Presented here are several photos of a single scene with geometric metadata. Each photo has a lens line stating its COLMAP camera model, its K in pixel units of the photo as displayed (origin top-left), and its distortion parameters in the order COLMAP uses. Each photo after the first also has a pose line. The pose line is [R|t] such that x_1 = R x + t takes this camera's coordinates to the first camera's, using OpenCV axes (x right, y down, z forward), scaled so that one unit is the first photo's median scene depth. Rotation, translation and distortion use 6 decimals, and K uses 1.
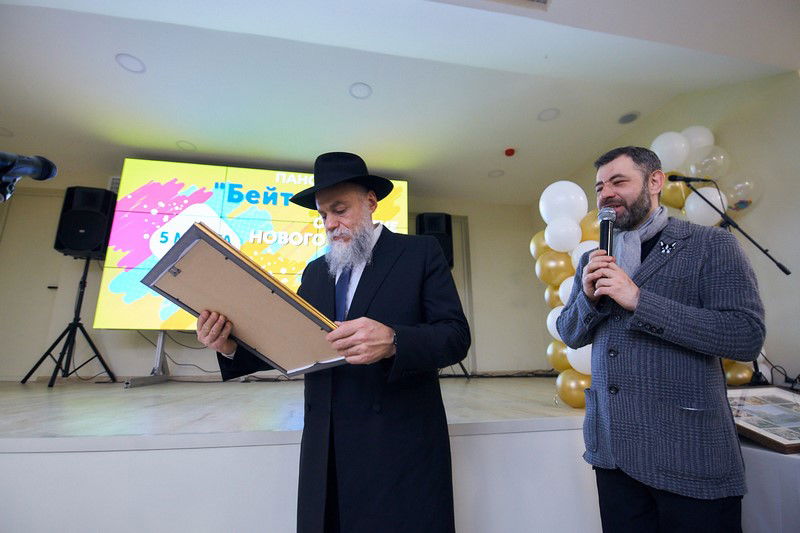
lens RADIAL K [[362.0, 0, 402.3], [0, 362.0, 266.1], [0, 0, 1]] dist [-0.016701, -0.003201]
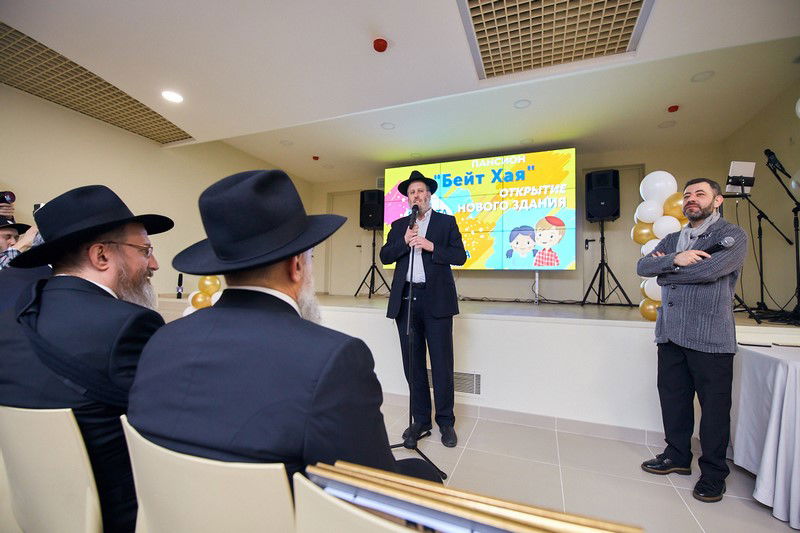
lens RADIAL K [[362.0, 0, 396.2], [0, 362.0, 268.4], [0, 0, 1]] dist [-0.016701, -0.003201]
pose [[0.832855, 0.001341, -0.553490, 0.213990], [0.104226, 0.981728, 0.159210, -0.108589], [0.543590, -0.190287, 0.817497, -0.457056]]
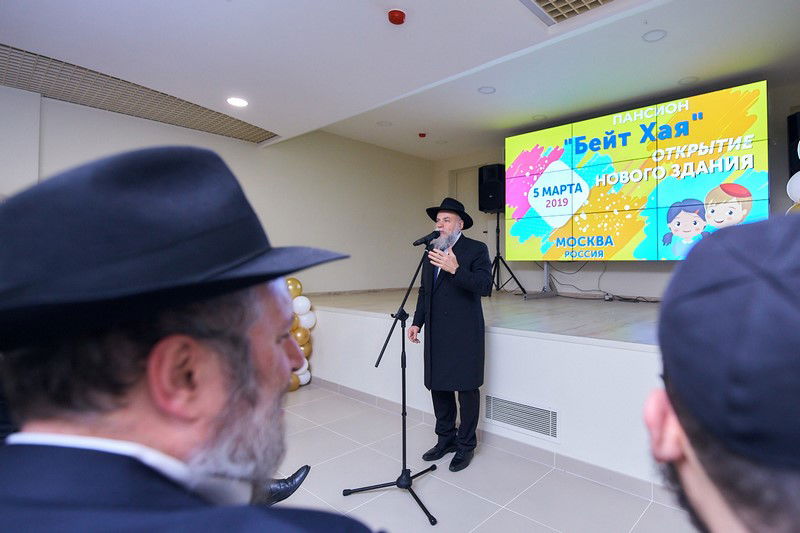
lens RADIAL K [[432.6, 0, 440.0], [0, 432.6, 255.9], [0, 0, 1]] dist [-0.017951, -0.003052]
pose [[0.602673, -0.004377, -0.797976, 0.396674], [0.180313, 0.974869, 0.130834, -0.123316], [0.777350, -0.222736, 0.588316, -0.272818]]
